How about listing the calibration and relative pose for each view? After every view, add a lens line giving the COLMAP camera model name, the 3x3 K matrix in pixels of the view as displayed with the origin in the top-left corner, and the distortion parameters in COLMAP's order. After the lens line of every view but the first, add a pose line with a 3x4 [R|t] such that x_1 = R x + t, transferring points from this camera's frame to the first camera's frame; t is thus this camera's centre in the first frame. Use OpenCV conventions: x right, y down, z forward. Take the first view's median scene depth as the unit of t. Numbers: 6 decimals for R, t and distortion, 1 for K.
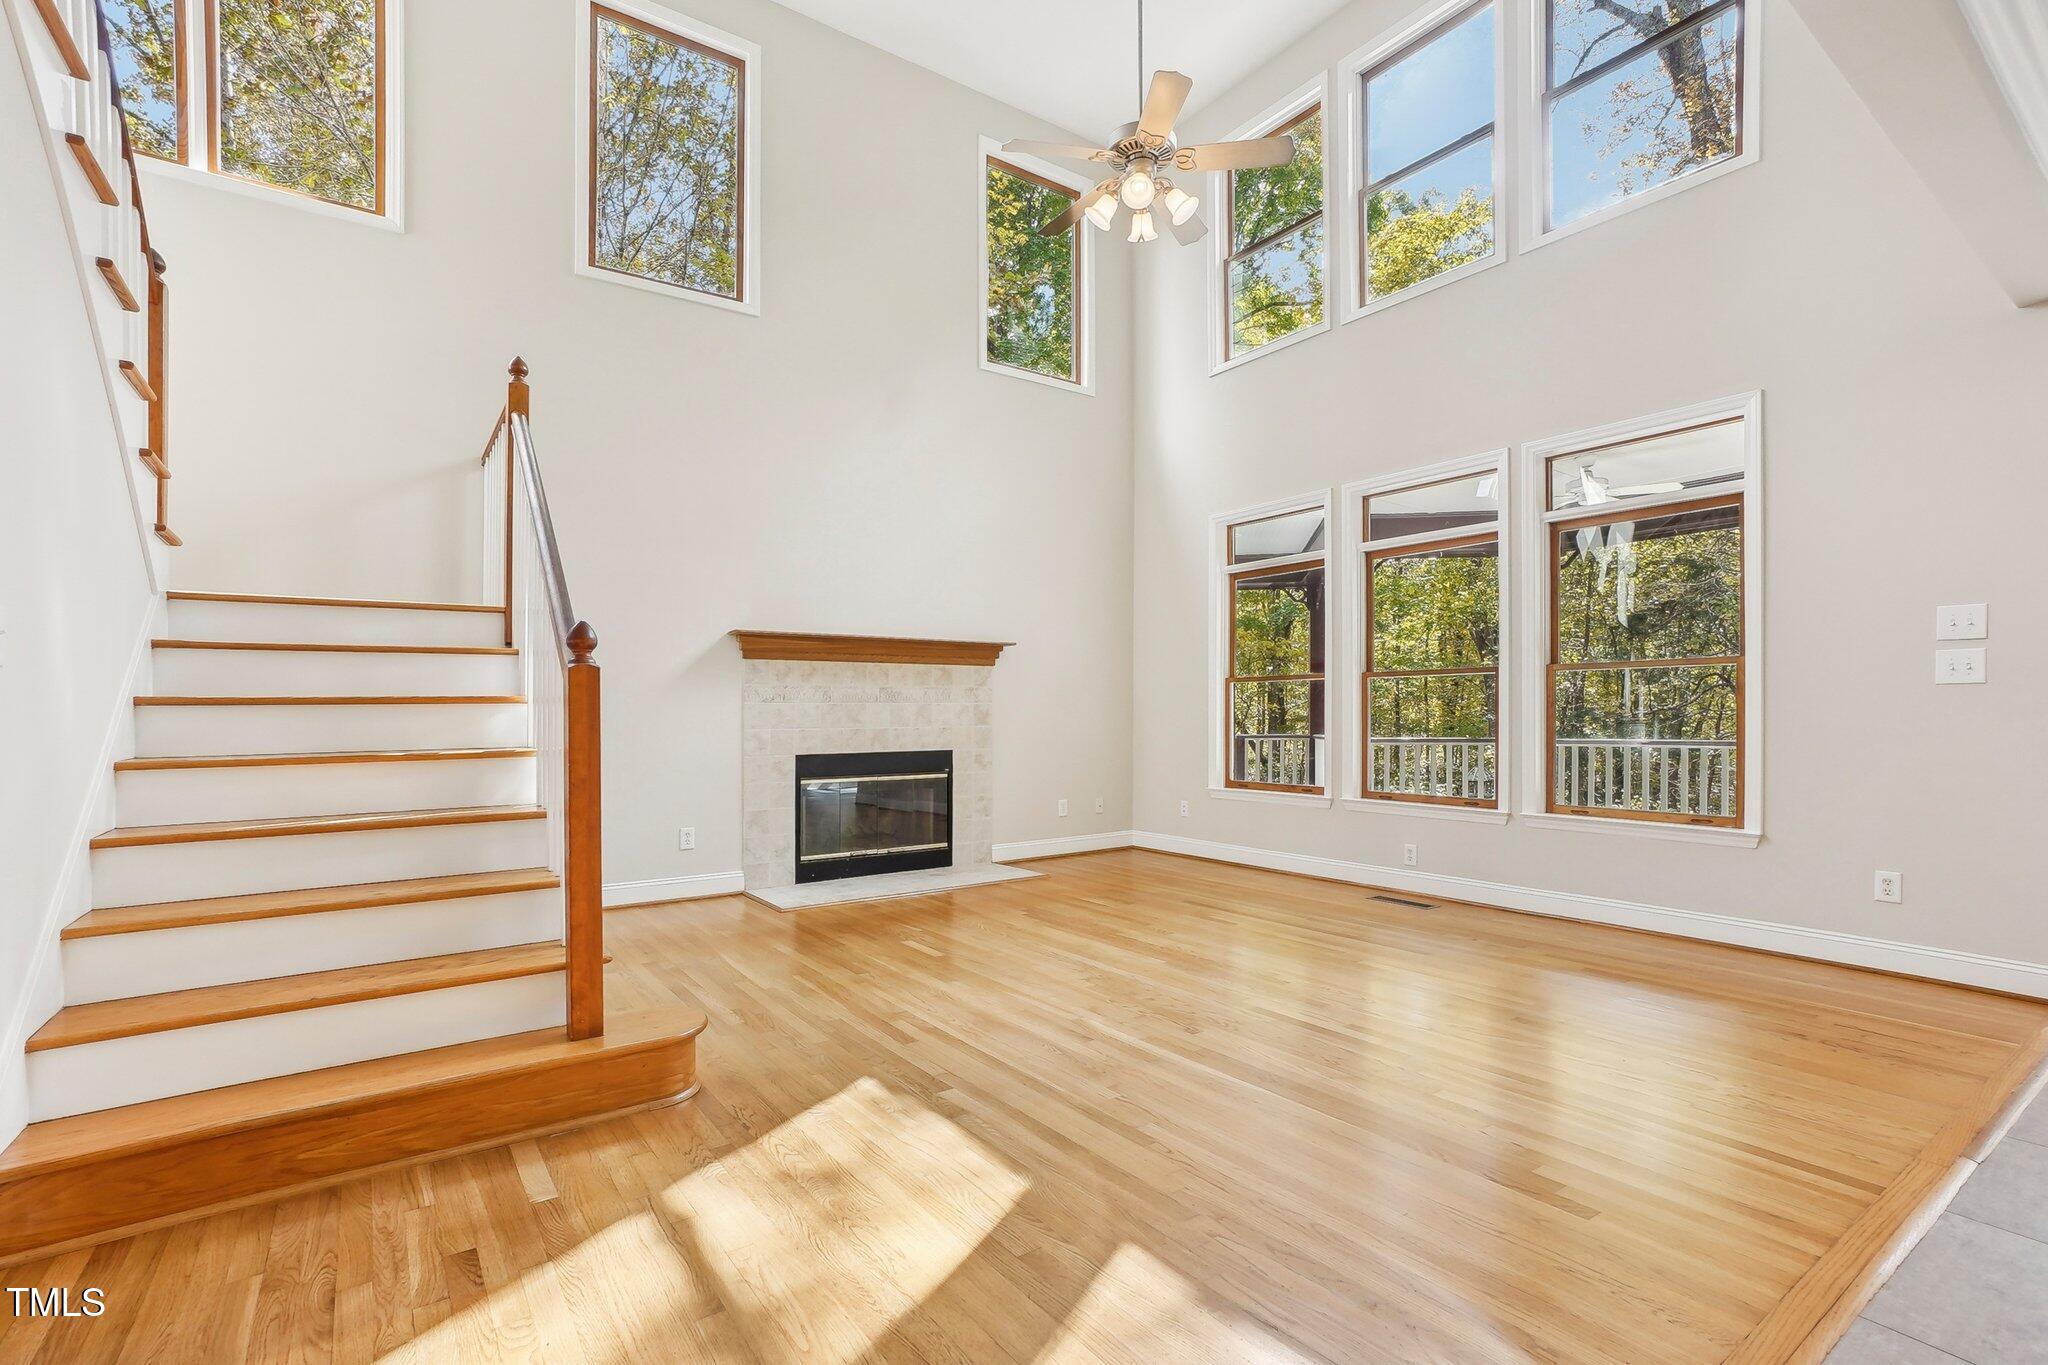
lens RADIAL K [[935.2, 0, 1020.9], [0, 935.2, 715.2], [0, 0, 1]] dist [-0.000253, -0.000001]
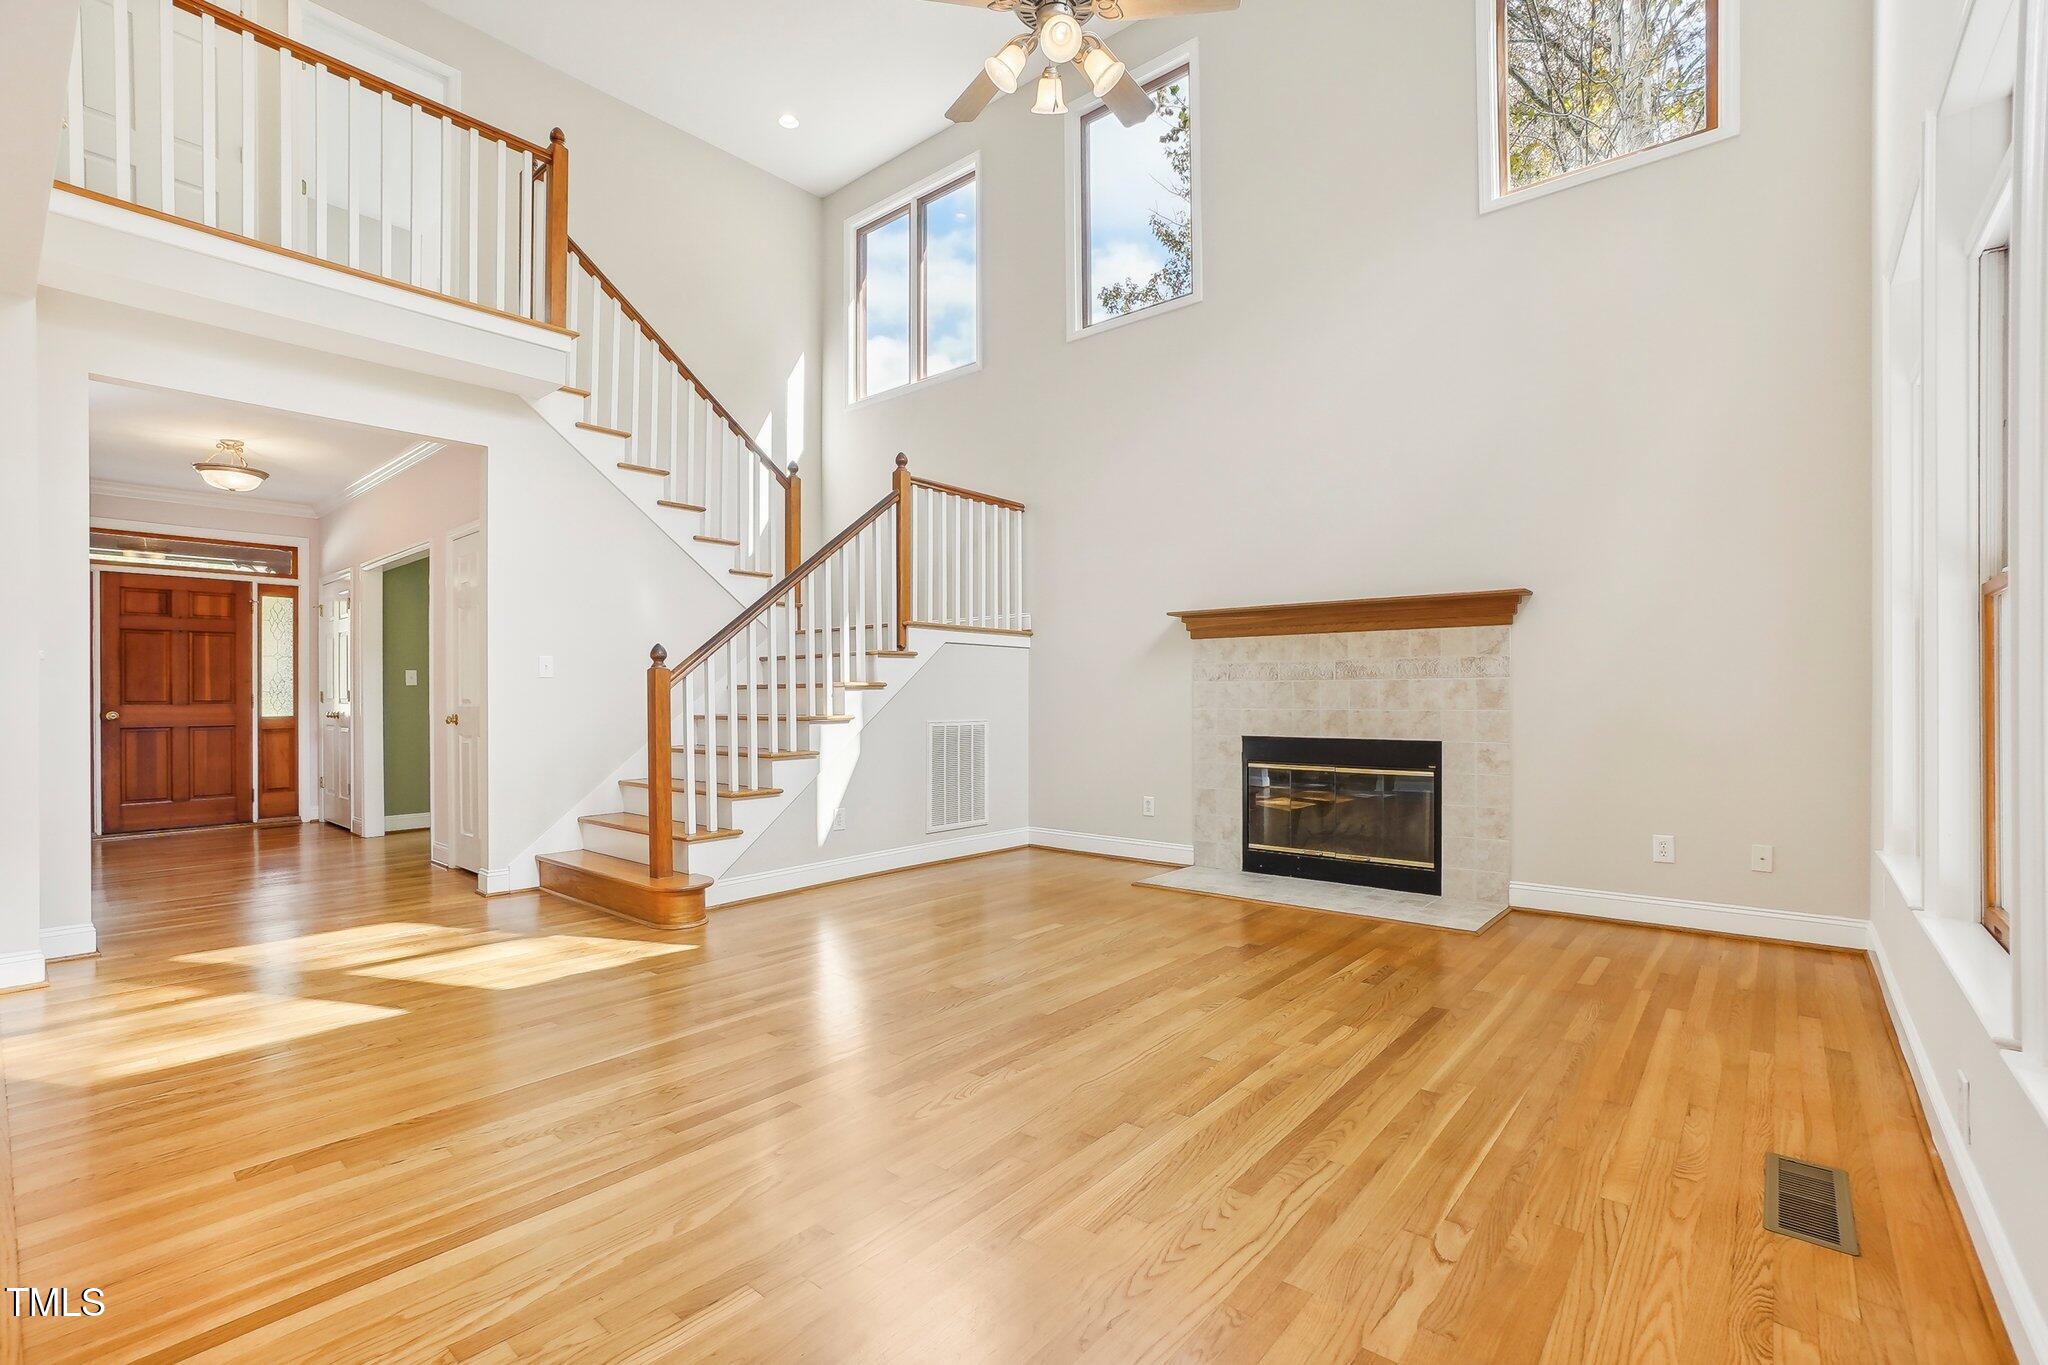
lens RADIAL K [[912.3, 0, 1019.5], [0, 912.3, 674.9], [0, 0, 1]] dist [-0.042617, -0.000041]
pose [[0.262543, -0.018116, -0.964750, 0.591469], [-0.003626, 0.999798, -0.019761, -0.000616], [0.964913, 0.008687, 0.262424, 0.529268]]
